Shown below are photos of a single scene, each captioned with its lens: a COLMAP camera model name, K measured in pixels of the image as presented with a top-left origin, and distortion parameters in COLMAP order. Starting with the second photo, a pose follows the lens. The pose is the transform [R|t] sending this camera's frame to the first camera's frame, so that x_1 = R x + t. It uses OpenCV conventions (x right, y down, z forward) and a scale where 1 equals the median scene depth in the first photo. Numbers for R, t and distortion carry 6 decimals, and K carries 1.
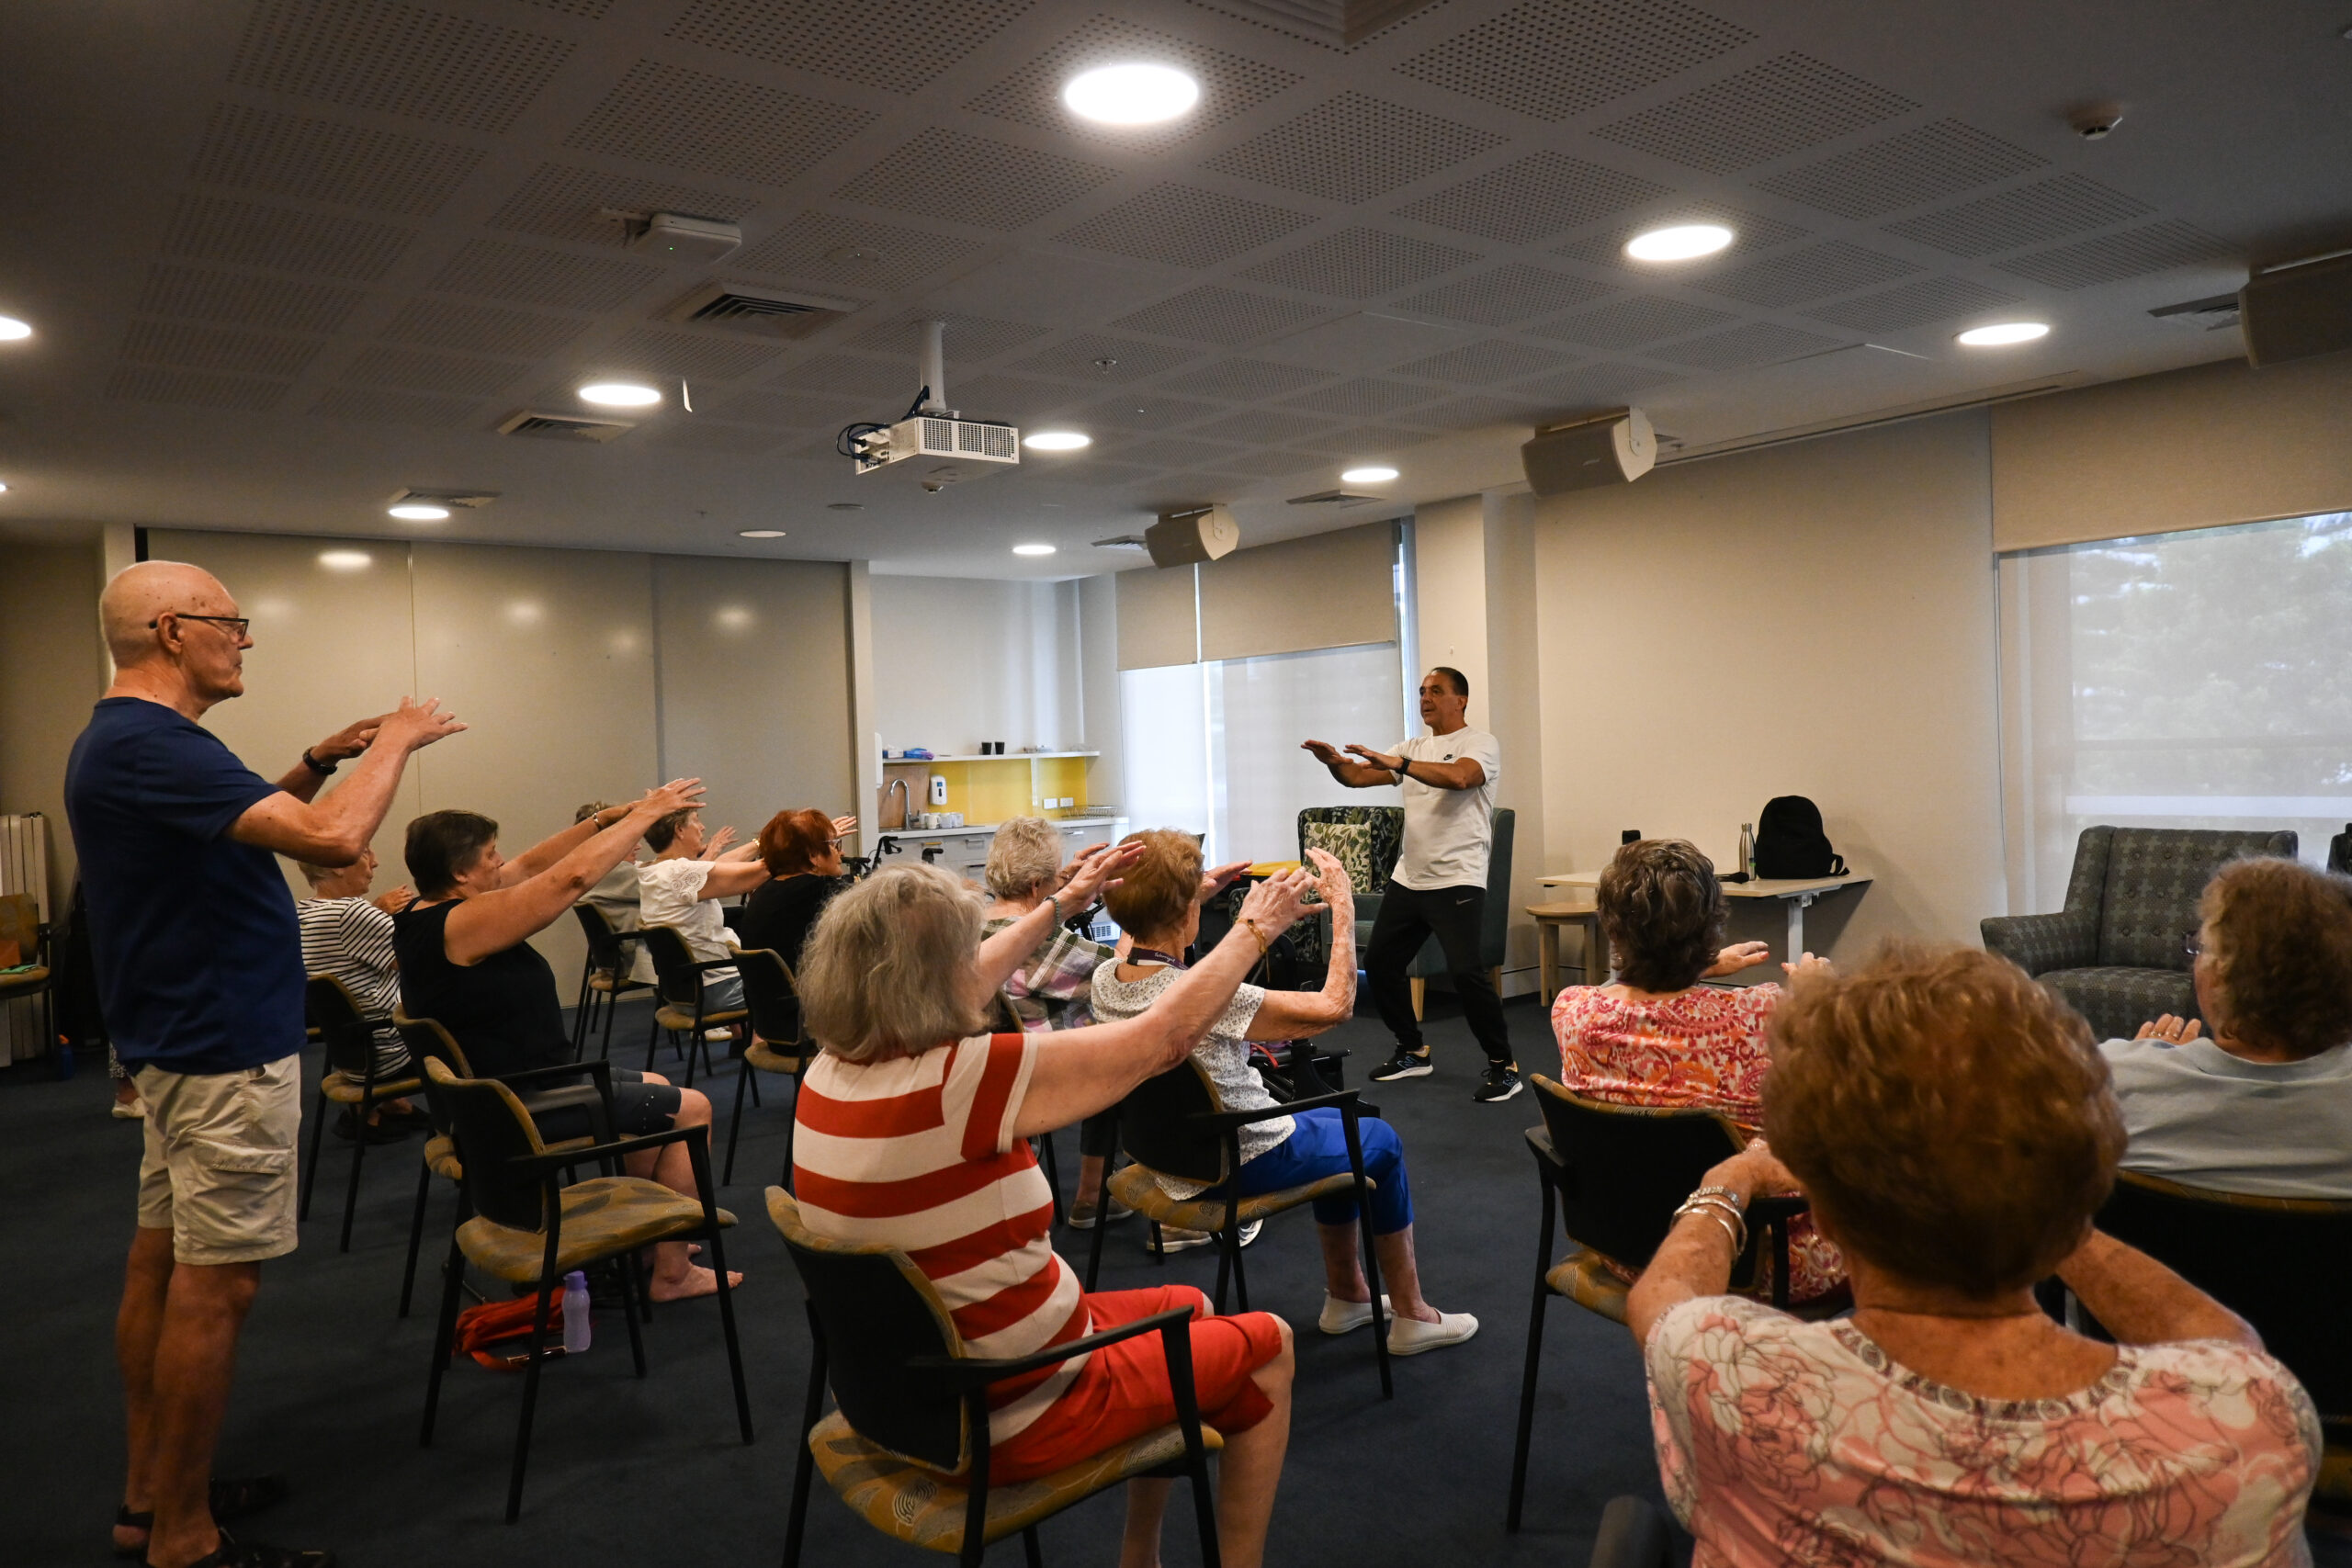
lens RADIAL K [[1592.3, 0, 1176.0], [0, 1592.3, 784.0], [0, 0, 1]] dist [0.000031, -0.033905]
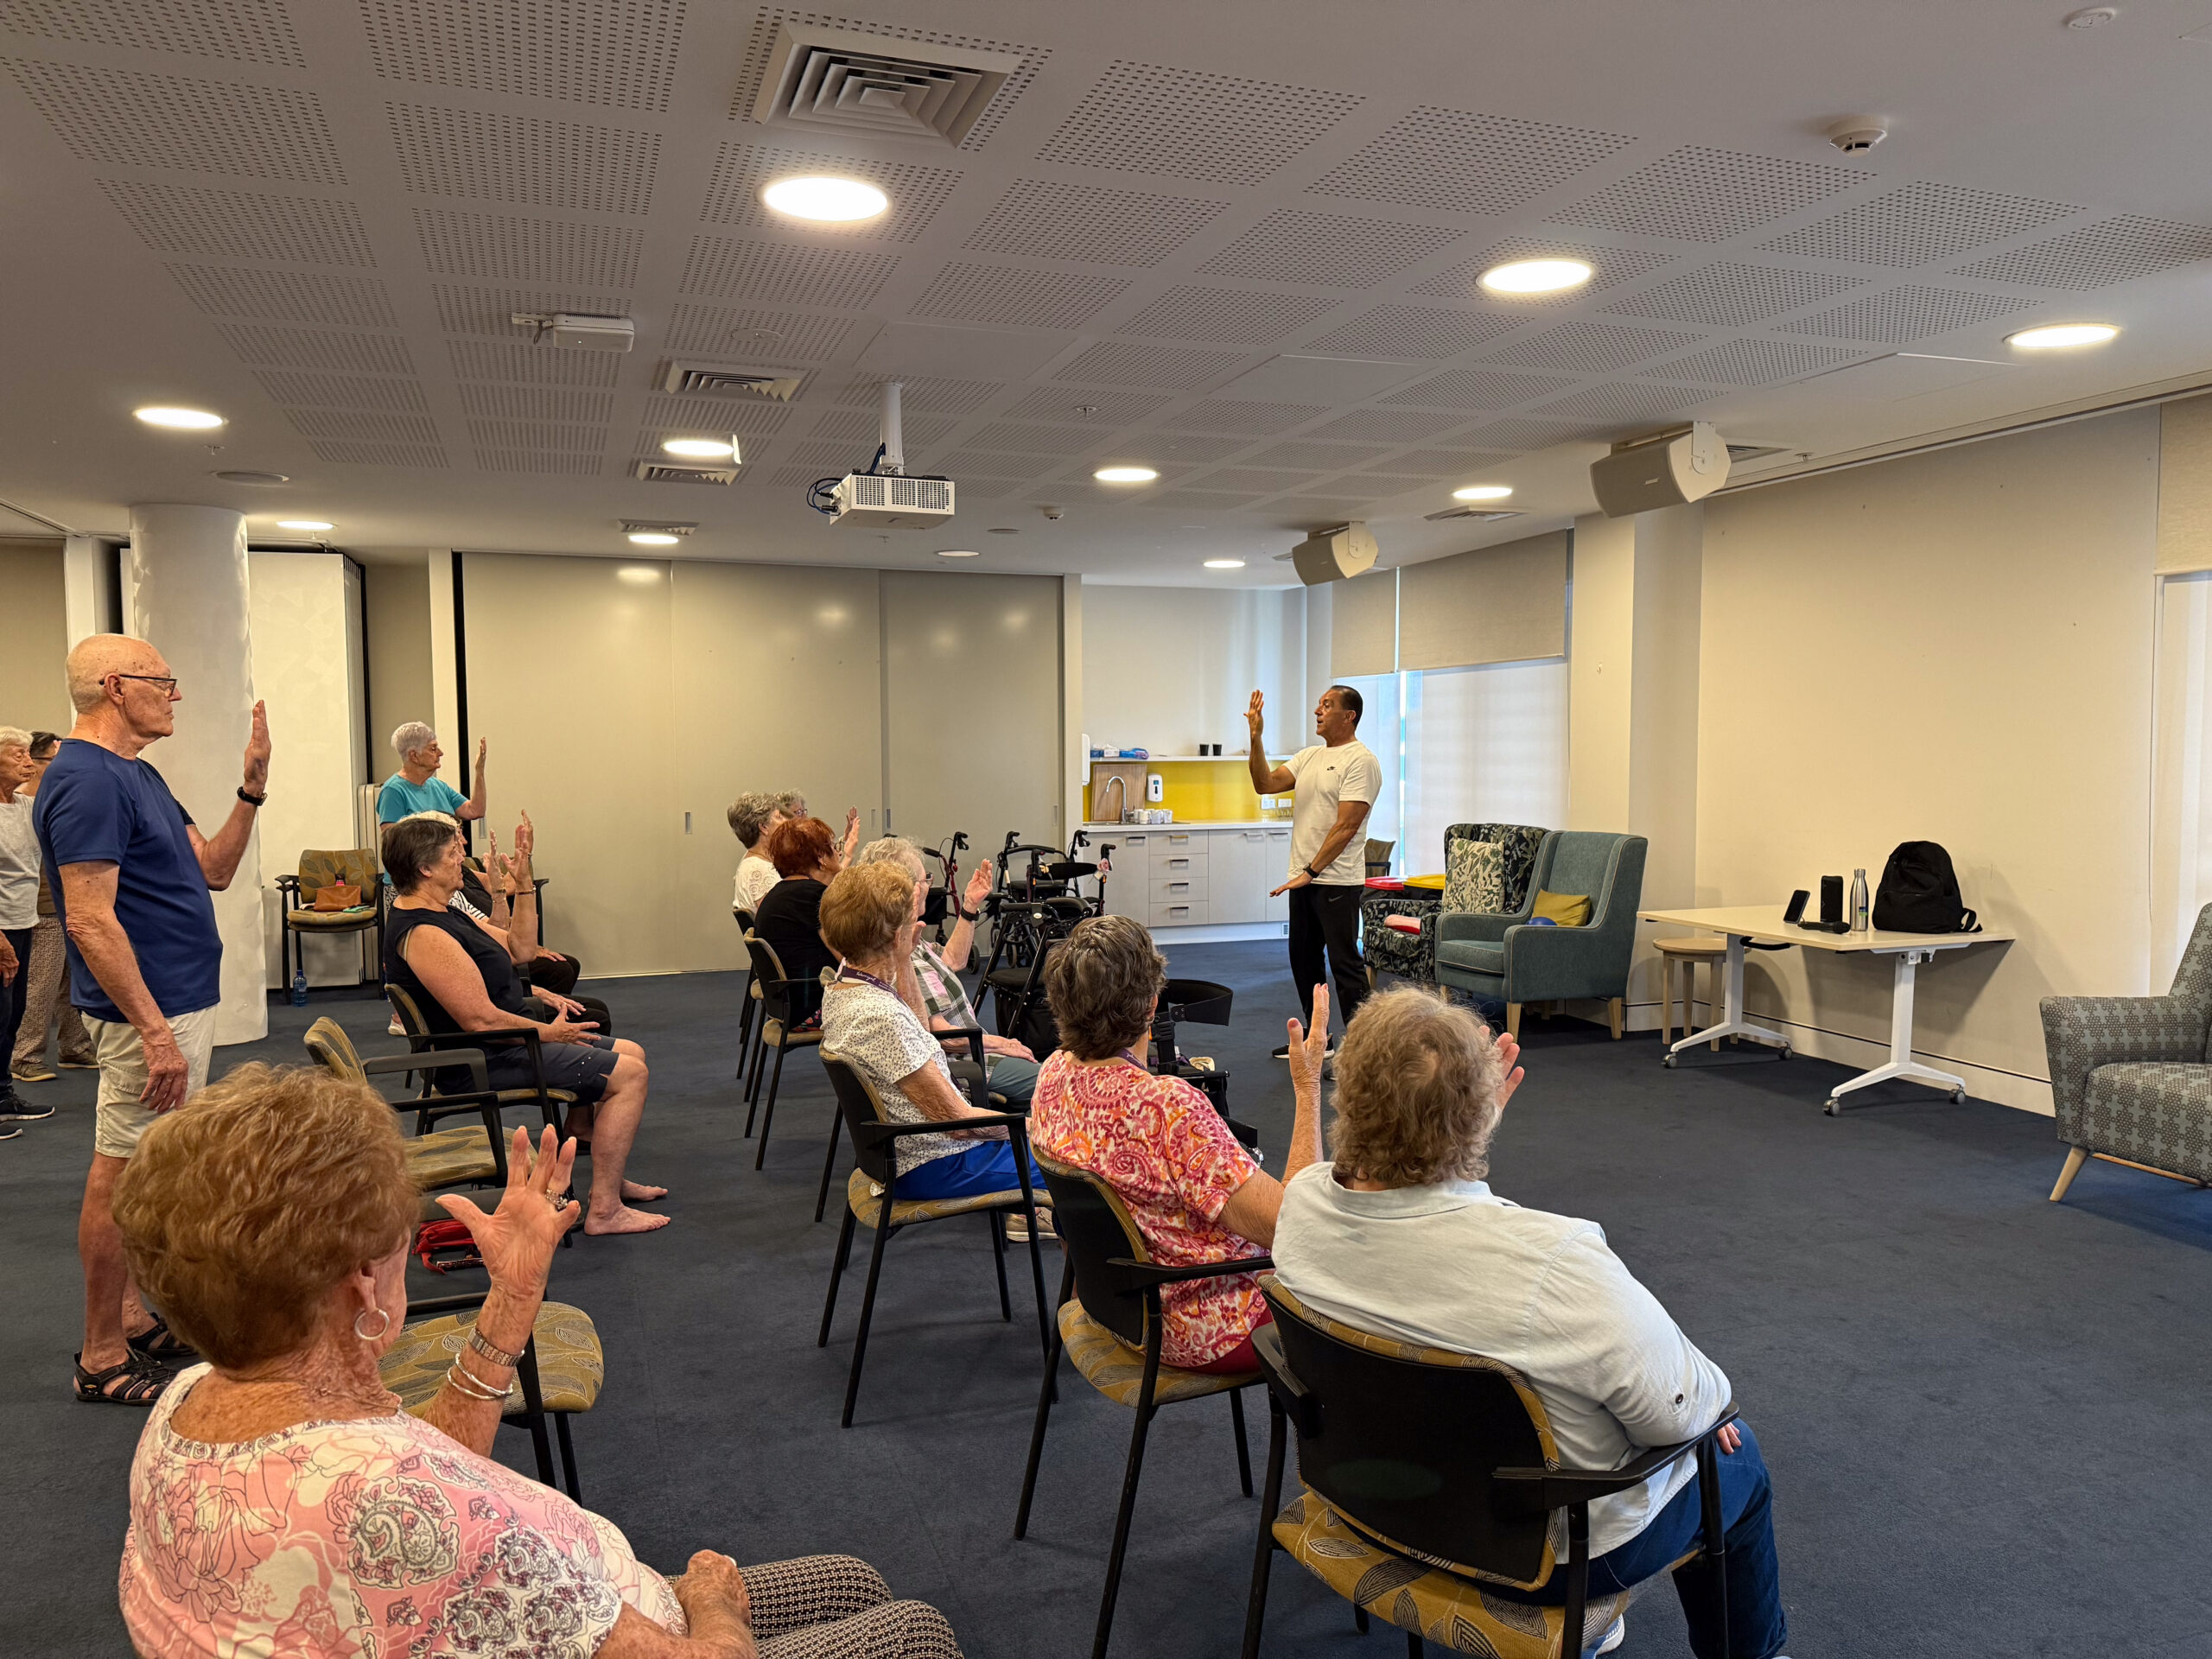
lens RADIAL K [[1533.1, 0, 1106.0], [0, 1533.1, 829.5], [0, 0, 1]] dist [0.066684, -0.162632]
pose [[0.946464, 0.046574, -0.319432, 0.347143], [-0.032571, 0.998265, 0.049044, -0.040782], [0.321162, -0.036014, 0.946339, 0.024460]]
